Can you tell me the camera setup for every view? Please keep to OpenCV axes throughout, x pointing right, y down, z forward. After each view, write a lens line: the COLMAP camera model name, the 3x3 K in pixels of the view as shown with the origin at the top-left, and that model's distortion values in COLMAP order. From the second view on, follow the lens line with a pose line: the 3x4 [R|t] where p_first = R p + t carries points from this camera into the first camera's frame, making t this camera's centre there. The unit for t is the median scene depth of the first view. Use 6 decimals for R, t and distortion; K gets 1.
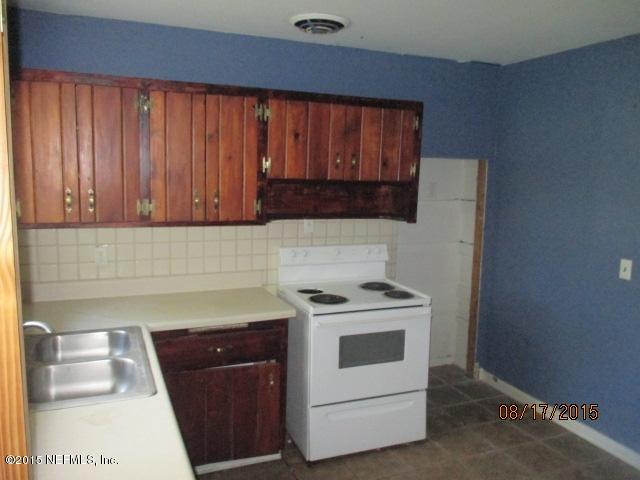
lens RADIAL K [[574.6, 0, 320.0], [0, 574.6, 240.0], [0, 0, 1]] dist [-0.014862, -0.007053]
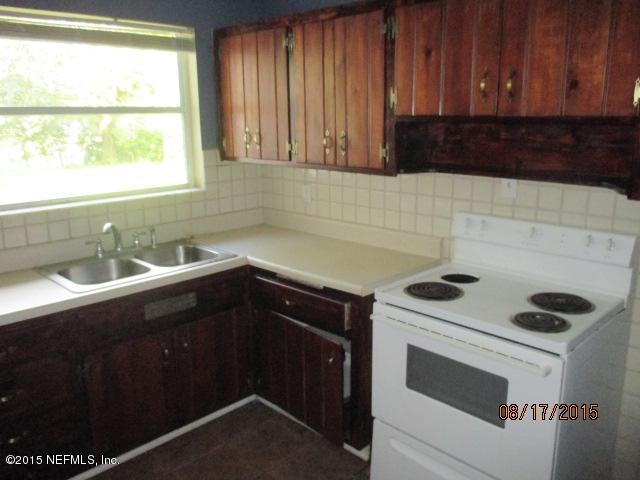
lens RADIAL K [[549.0, 0, 320.0], [0, 549.0, 240.0], [0, 0, 1]] dist [-0.011999, 0.000829]
pose [[0.351493, 0.180503, -0.918624, 0.578783], [-0.102148, 0.982773, 0.154023, -0.046380], [0.930601, 0.039697, 0.363876, 0.644996]]
